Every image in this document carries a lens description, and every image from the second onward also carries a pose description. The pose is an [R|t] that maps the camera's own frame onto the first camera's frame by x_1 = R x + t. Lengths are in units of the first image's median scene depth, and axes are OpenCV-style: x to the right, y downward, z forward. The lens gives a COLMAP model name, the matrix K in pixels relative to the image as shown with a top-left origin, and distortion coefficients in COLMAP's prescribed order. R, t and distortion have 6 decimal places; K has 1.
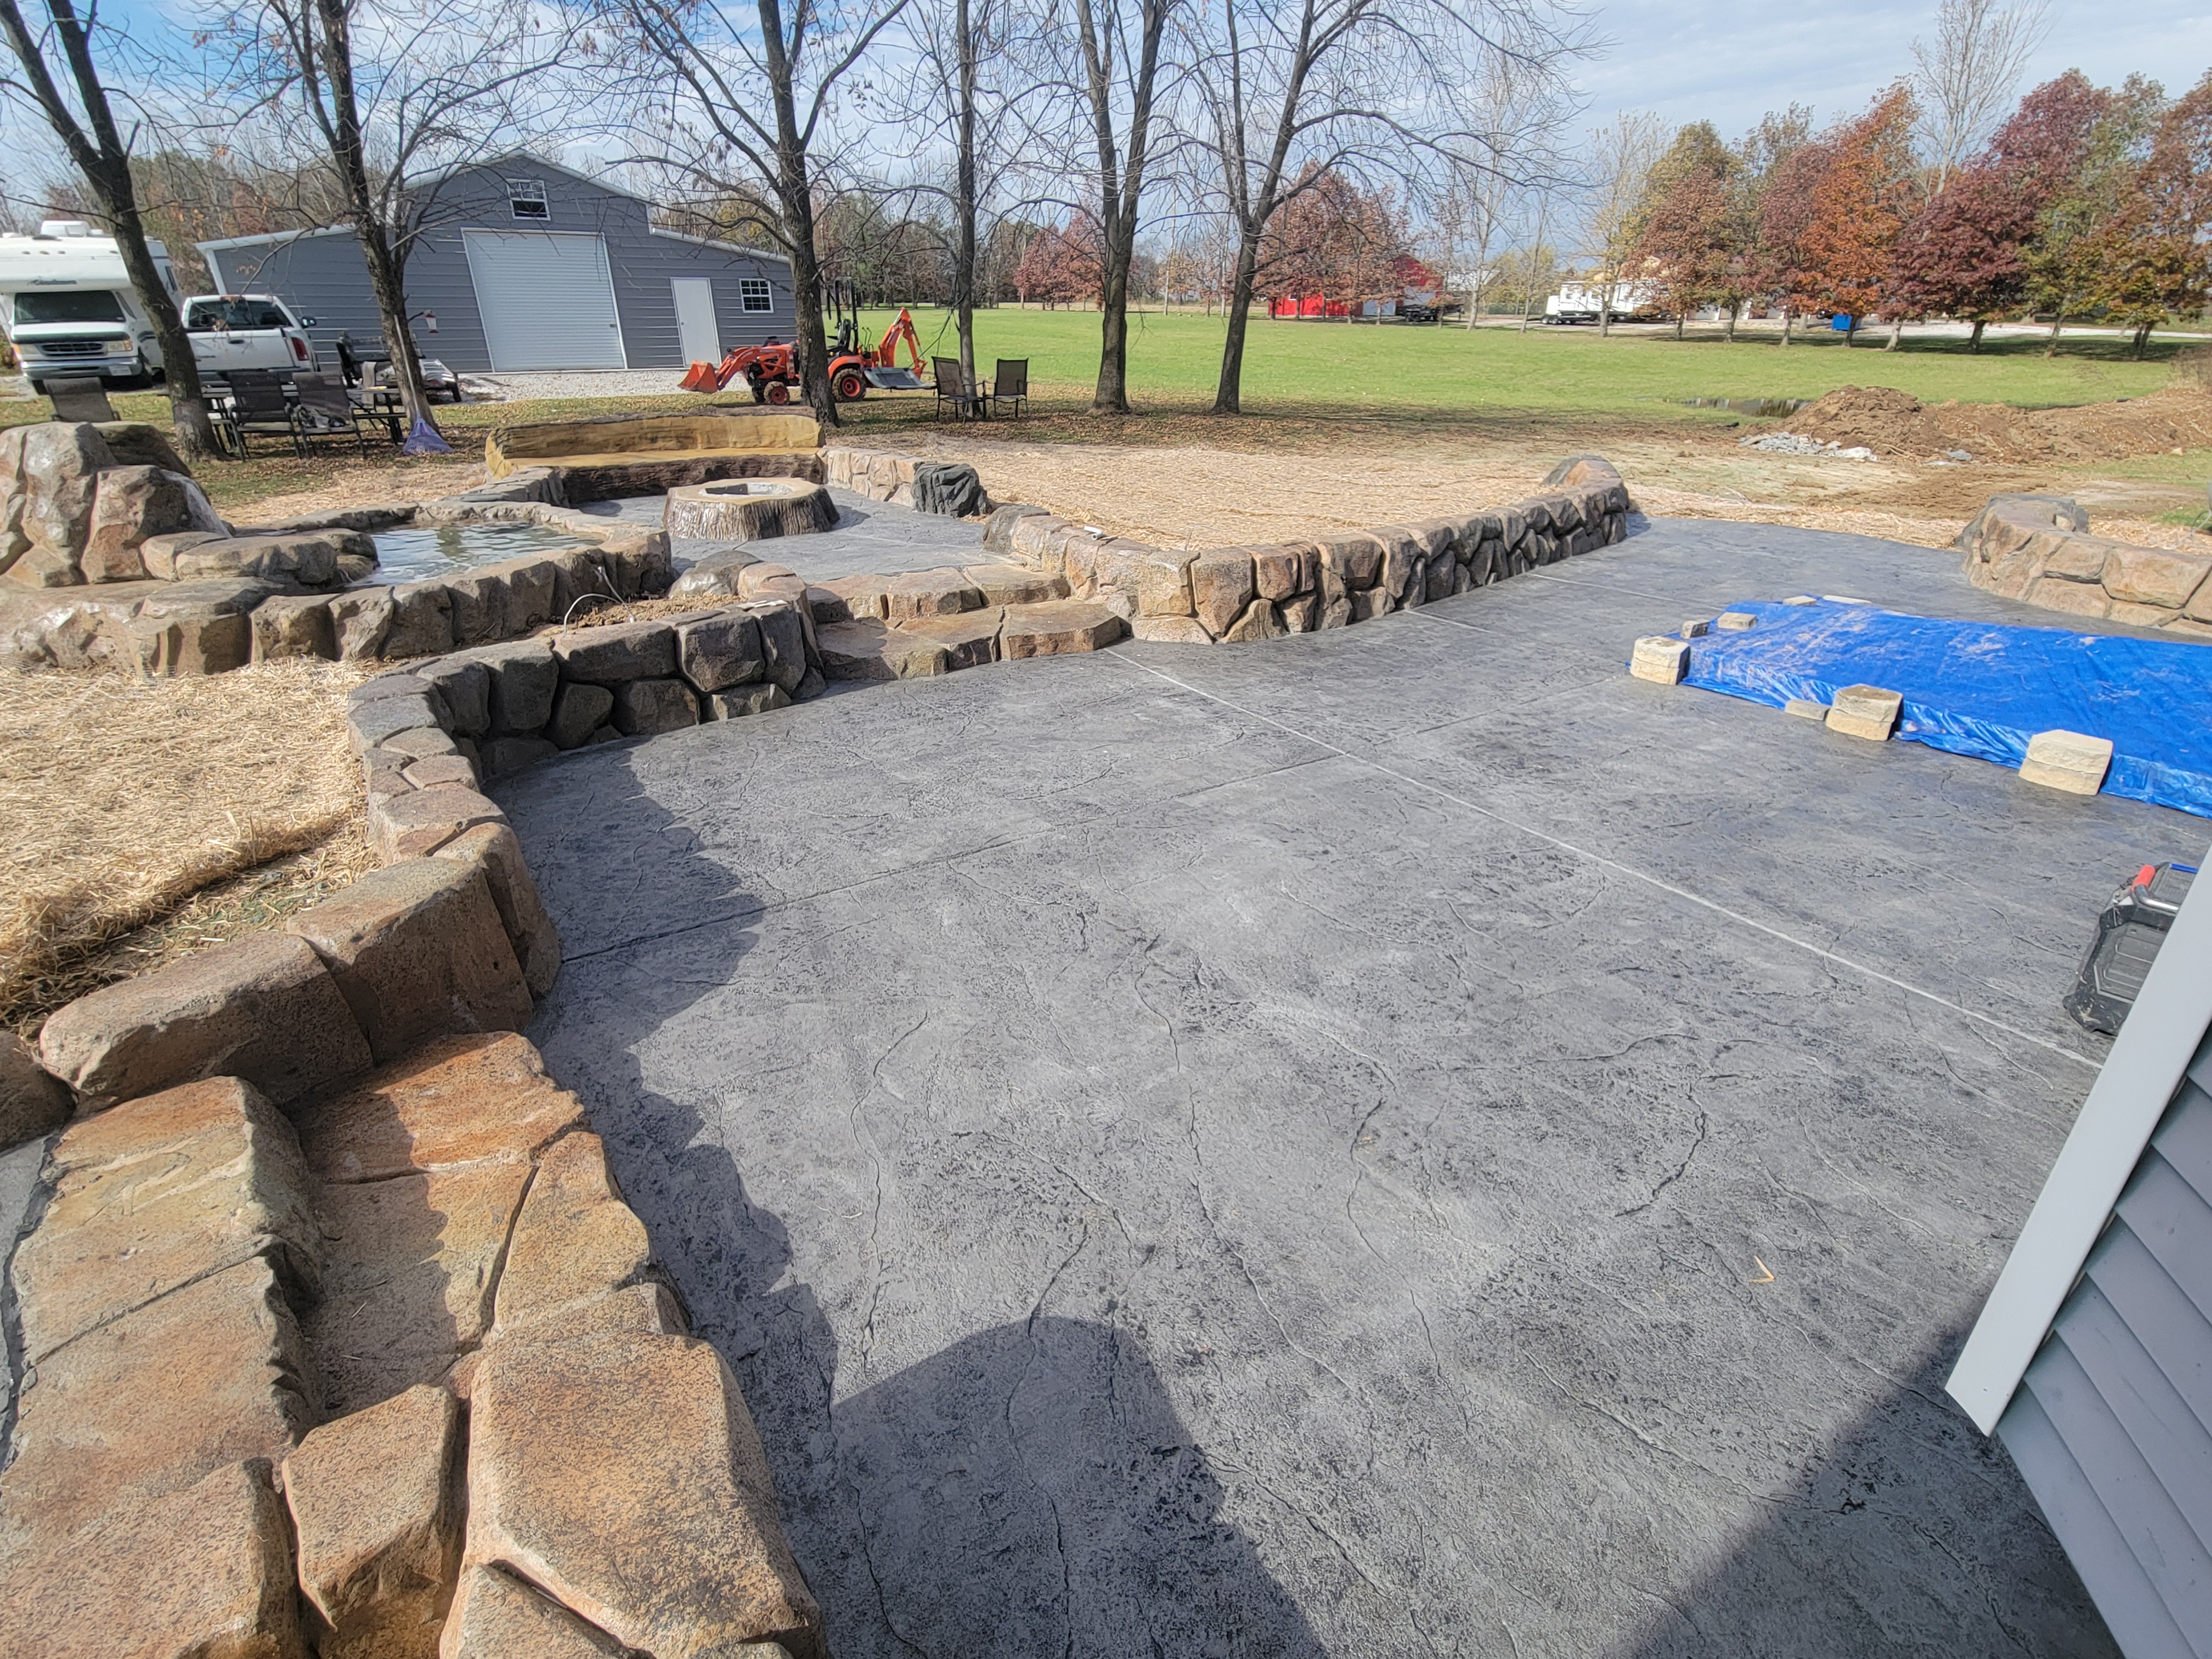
lens RADIAL K [[1085.7, 0, 1106.0], [0, 1085.7, 829.5], [0, 0, 1]] dist [-0.000111, -0.000847]
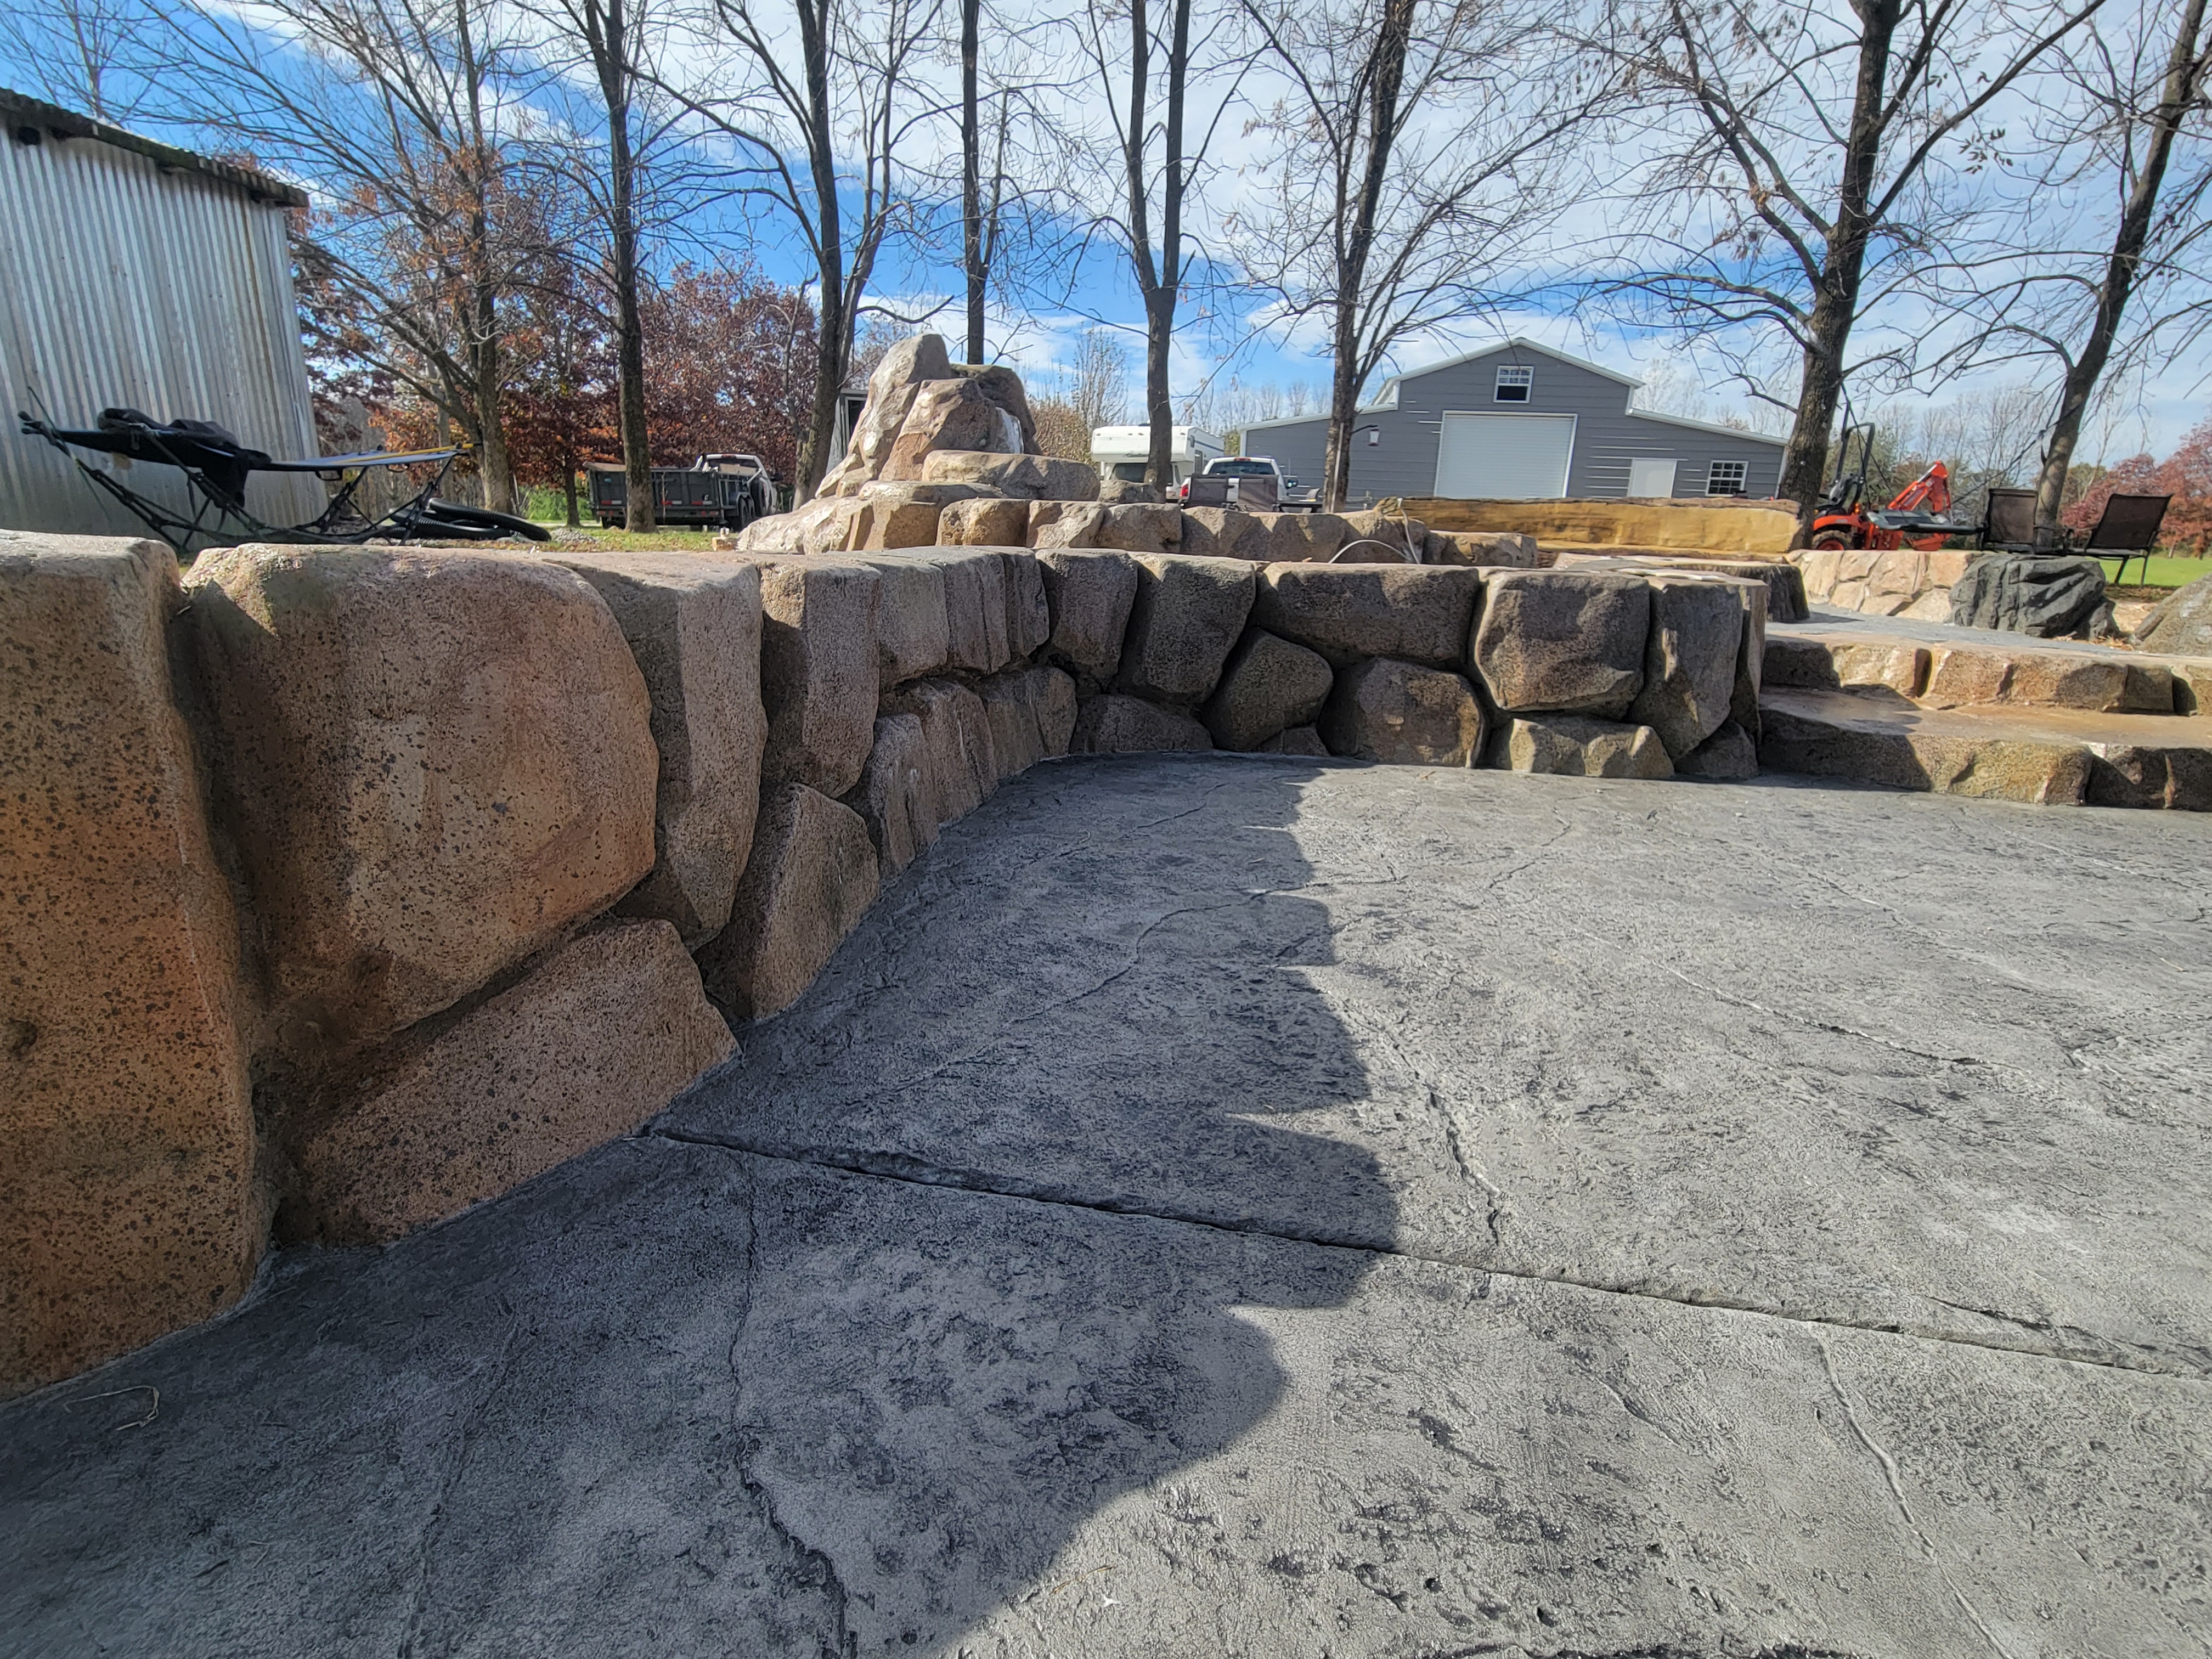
lens RADIAL K [[1085.7, 0, 1106.0], [0, 1085.7, 829.5], [0, 0, 1]] dist [-0.000111, -0.000847]
pose [[0.713562, 0.211972, -0.667755, -0.149590], [-0.333684, 0.940906, -0.057893, 0.015527], [0.616023, 0.264130, 0.742126, 0.516687]]
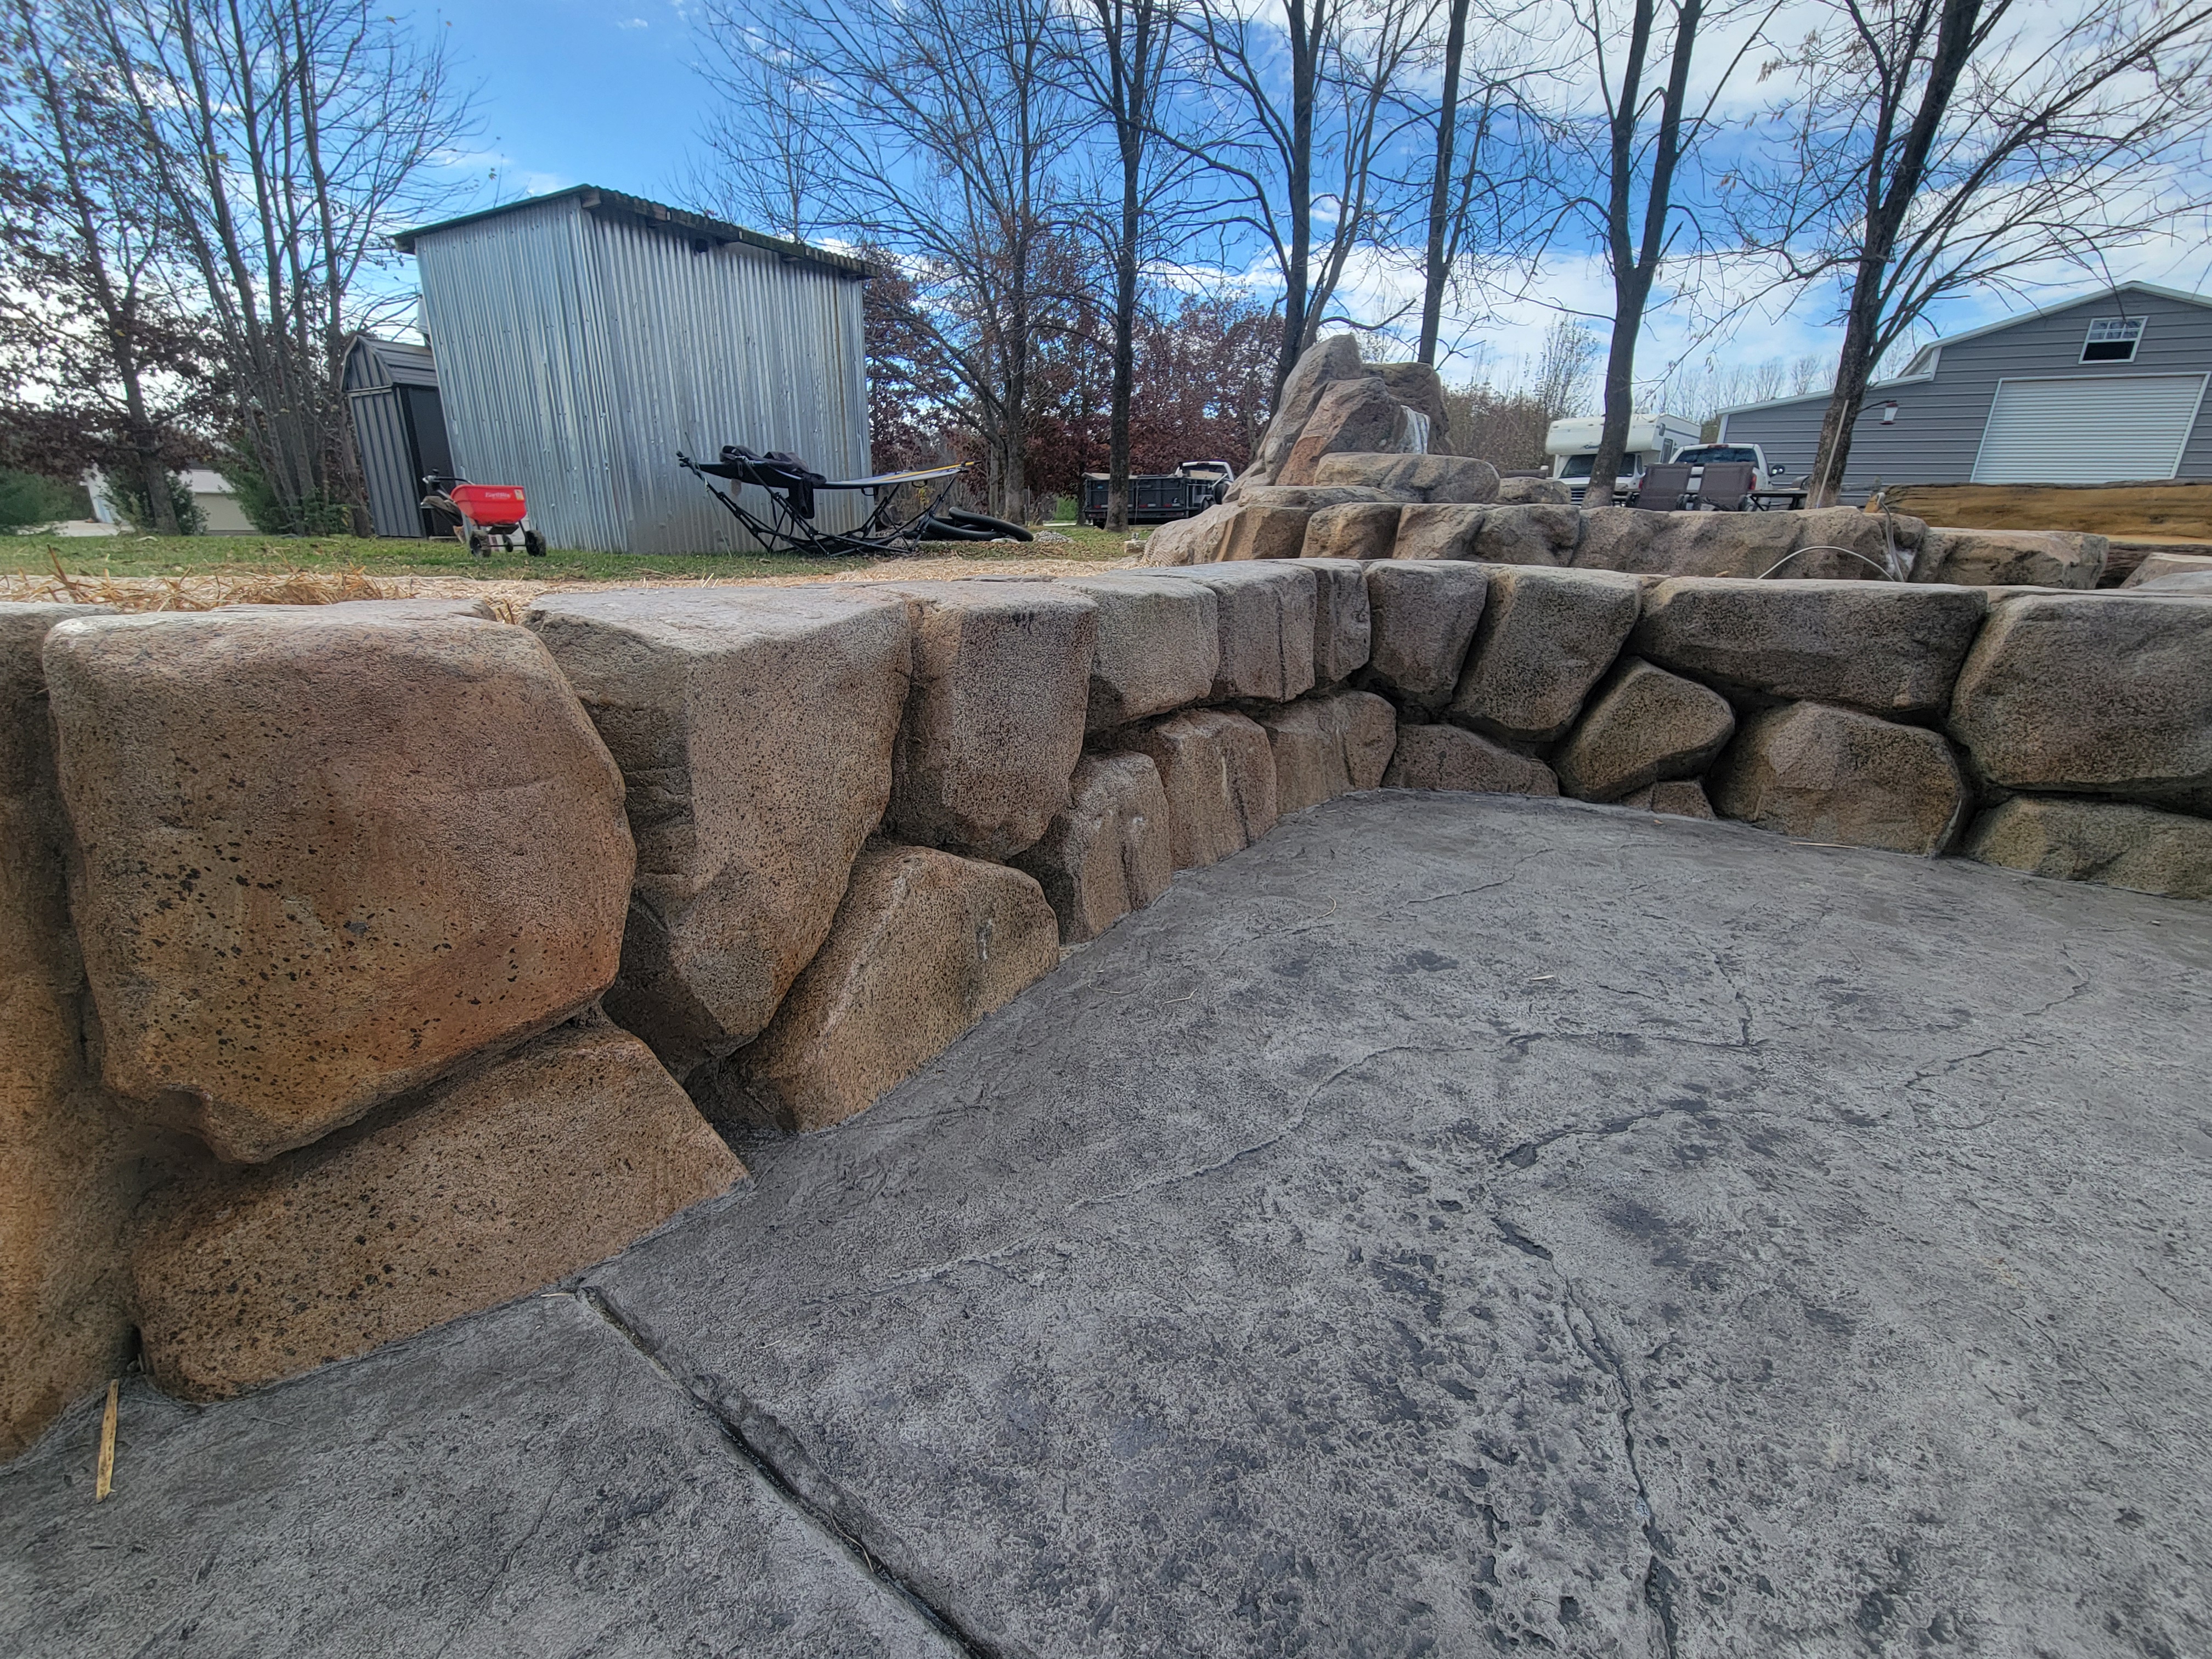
lens RADIAL K [[952.3, 0, 1106.0], [0, 952.3, 829.5], [0, 0, 1]] dist [0.002267, -0.001334]
pose [[0.359467, 0.304423, -0.882105, -0.184682], [-0.421083, 0.896494, 0.137793, -0.029741], [0.832750, 0.321908, 0.450448, 0.594072]]
